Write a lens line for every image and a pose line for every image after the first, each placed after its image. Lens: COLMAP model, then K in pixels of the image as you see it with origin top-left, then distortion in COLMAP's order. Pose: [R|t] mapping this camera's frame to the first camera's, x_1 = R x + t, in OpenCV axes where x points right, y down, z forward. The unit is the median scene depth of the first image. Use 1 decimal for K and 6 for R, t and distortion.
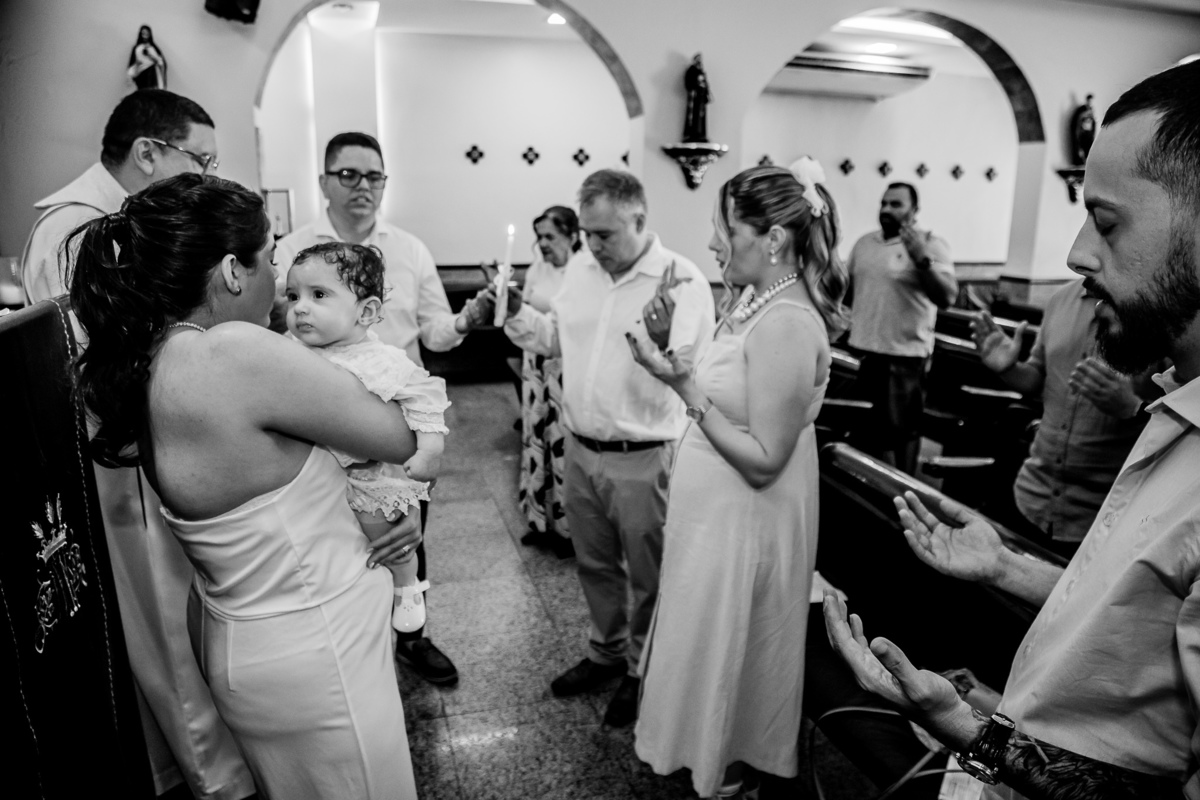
lens RADIAL K [[845.7, 0, 617.4], [0, 845.7, 365.9], [0, 0, 1]] dist [-0.069916, 0.026878]
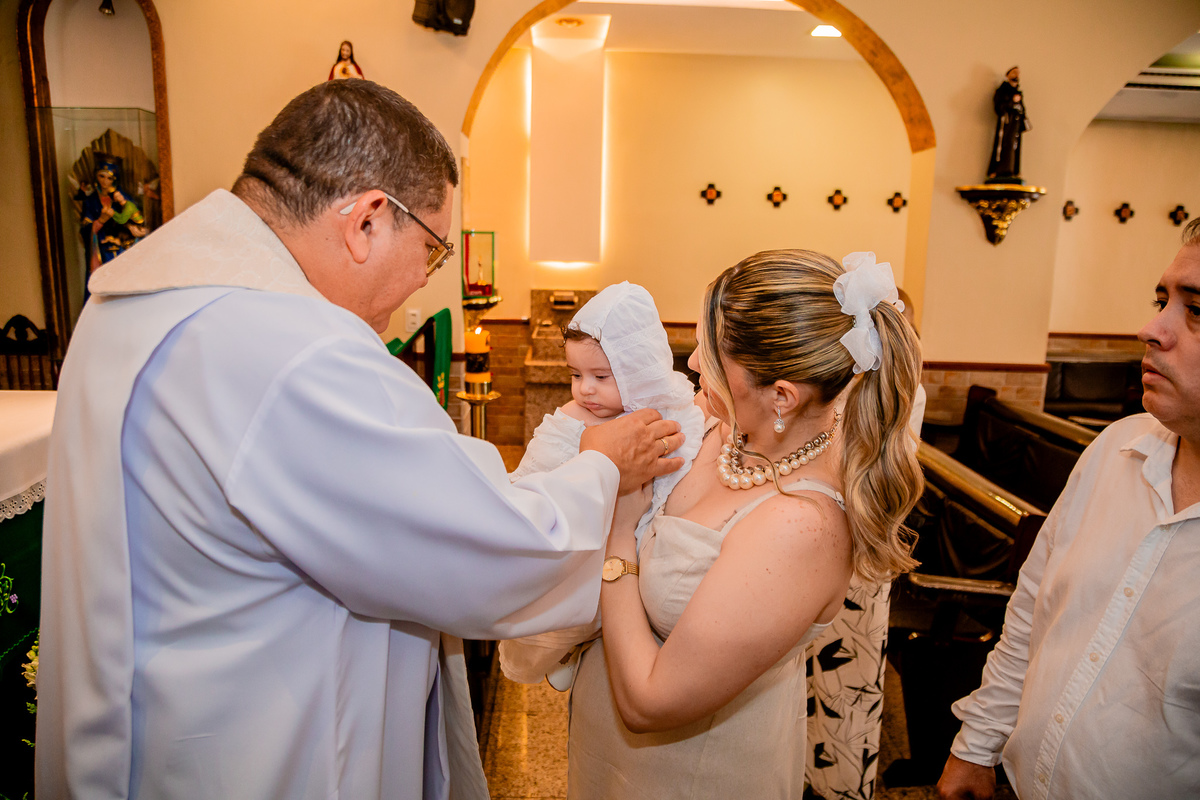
lens RADIAL K [[845.7, 0, 594.0], [0, 845.7, 354.5], [0, 0, 1]] dist [-0.069916, 0.026878]
pose [[0.964960, 0.055978, -0.256356, -0.064498], [-0.068884, 0.996755, -0.041638, -0.053224], [0.253193, 0.057838, 0.965685, 0.186592]]
